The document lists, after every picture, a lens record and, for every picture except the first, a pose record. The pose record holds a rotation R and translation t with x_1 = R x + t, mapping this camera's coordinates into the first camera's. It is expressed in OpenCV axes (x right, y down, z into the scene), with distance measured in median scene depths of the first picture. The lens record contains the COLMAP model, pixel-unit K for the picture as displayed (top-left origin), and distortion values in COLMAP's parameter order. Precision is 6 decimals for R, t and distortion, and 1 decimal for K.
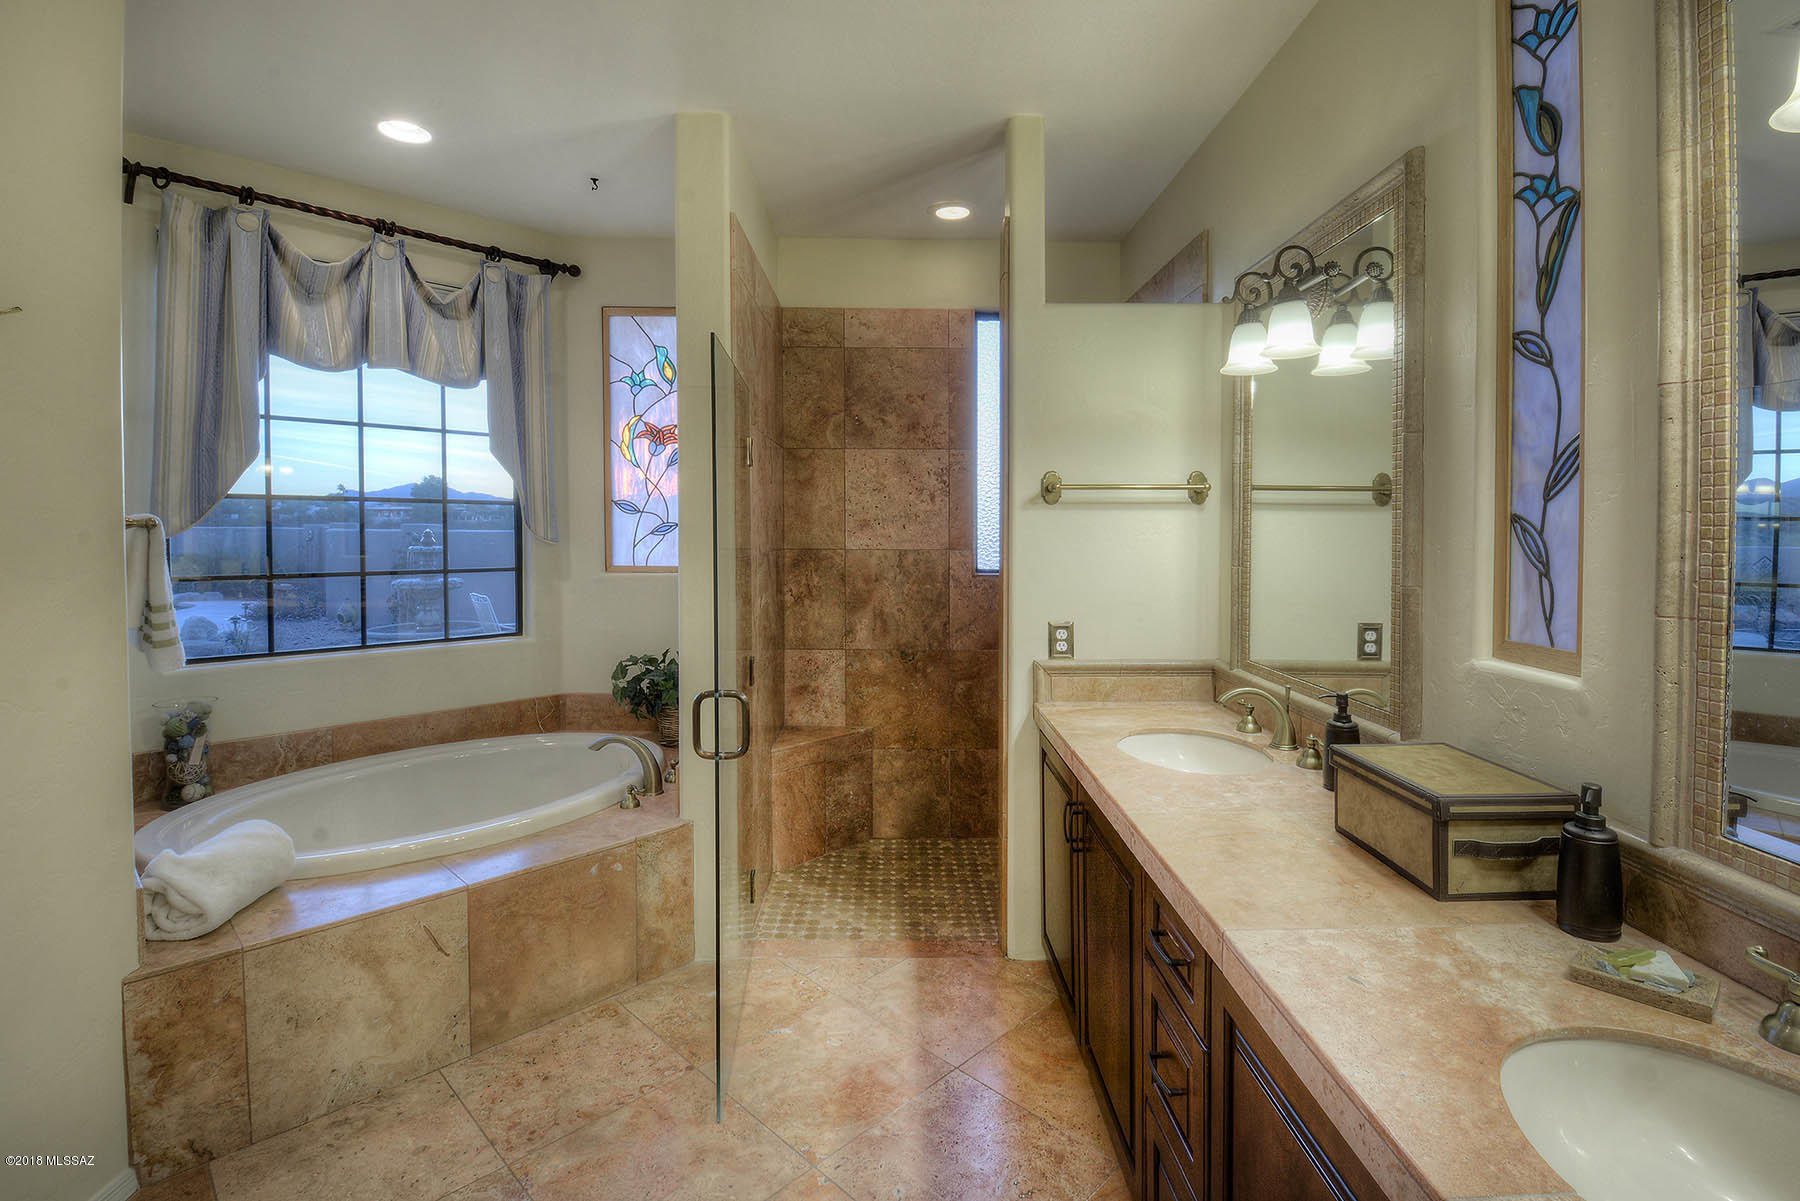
lens RADIAL K [[855.0, 0, 895.1], [0, 855.0, 544.3], [0, 0, 1]] dist [-0.002480, -0.023436]
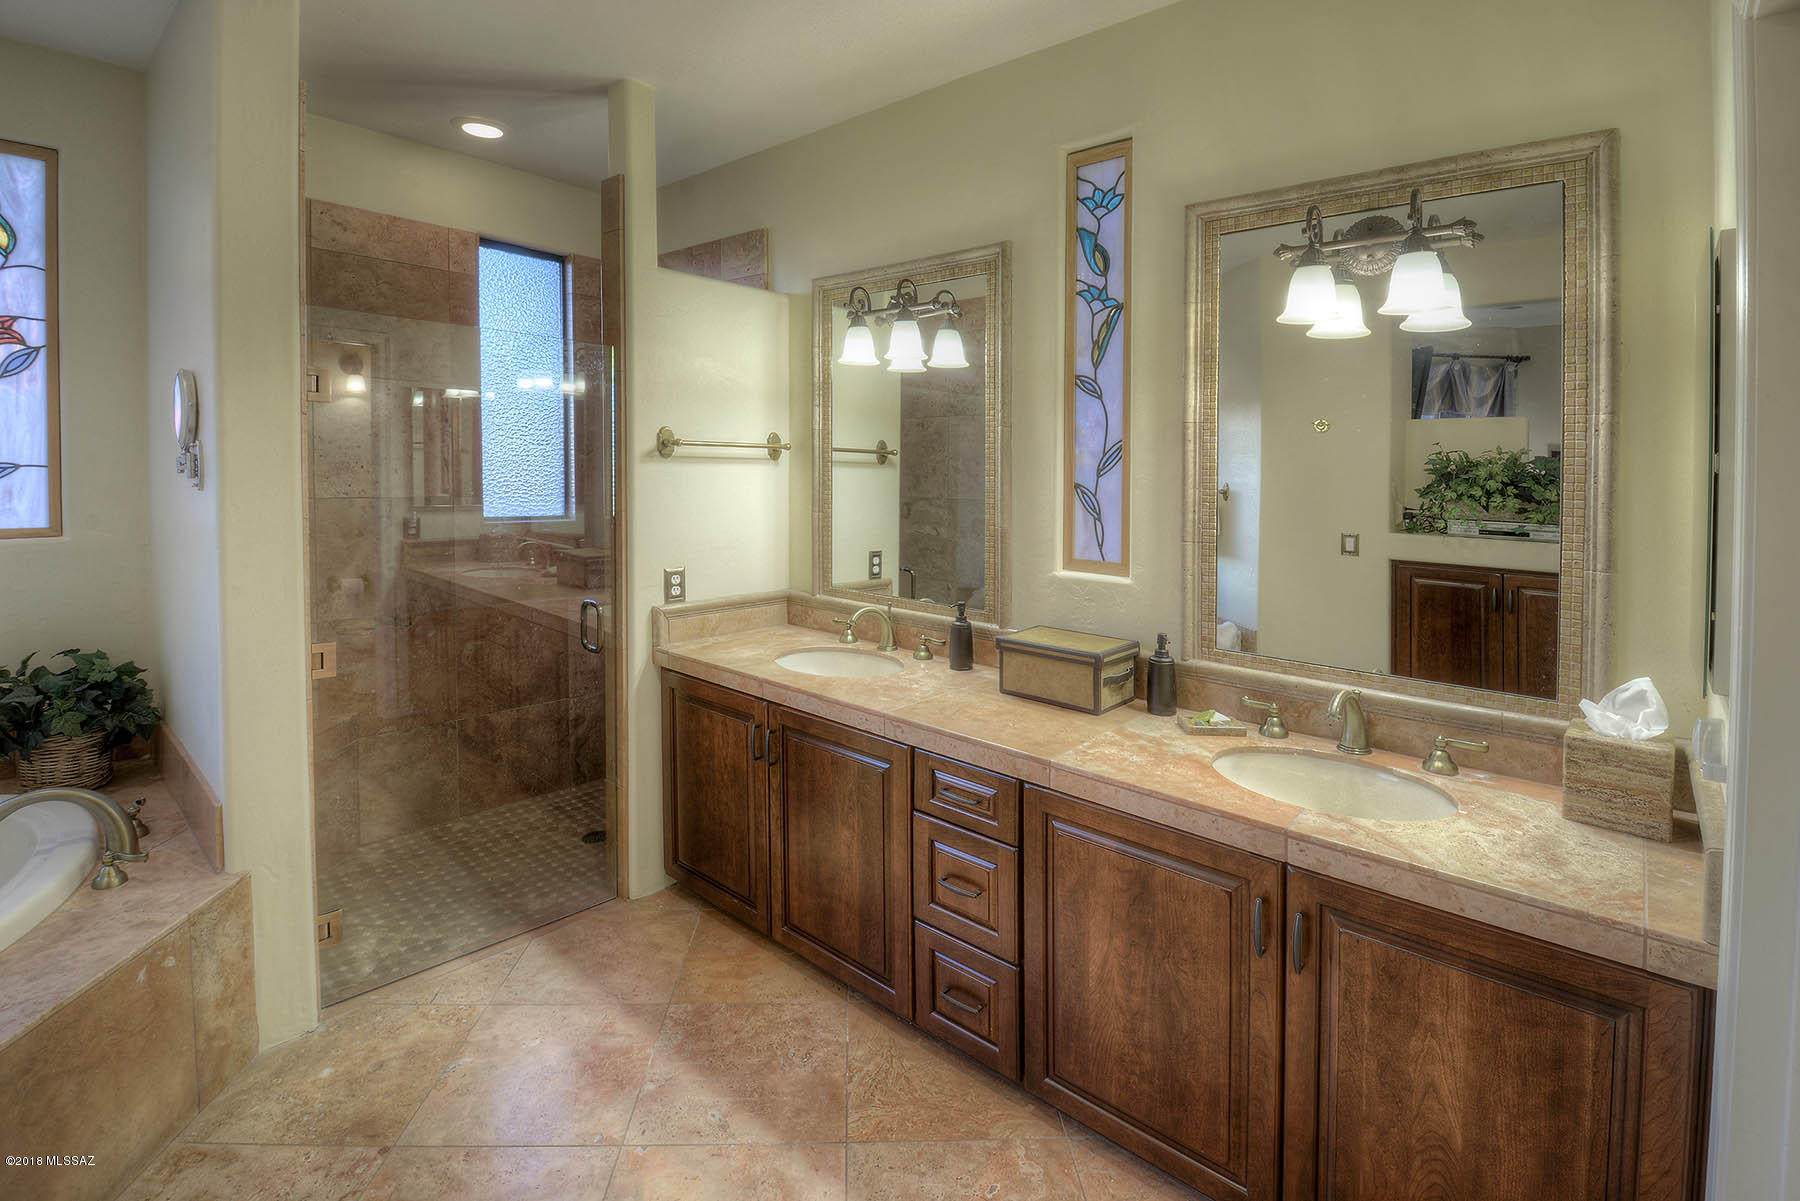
lens RADIAL K [[865.6, 0, 899.3], [0, 865.6, 468.1], [0, 0, 1]] dist [0.000994, -0.016368]
pose [[0.658495, 0.007255, 0.752550, -0.478722], [-0.004672, 0.999974, -0.005552, -0.032617], [-0.752571, 0.000140, 0.658511, 0.080360]]
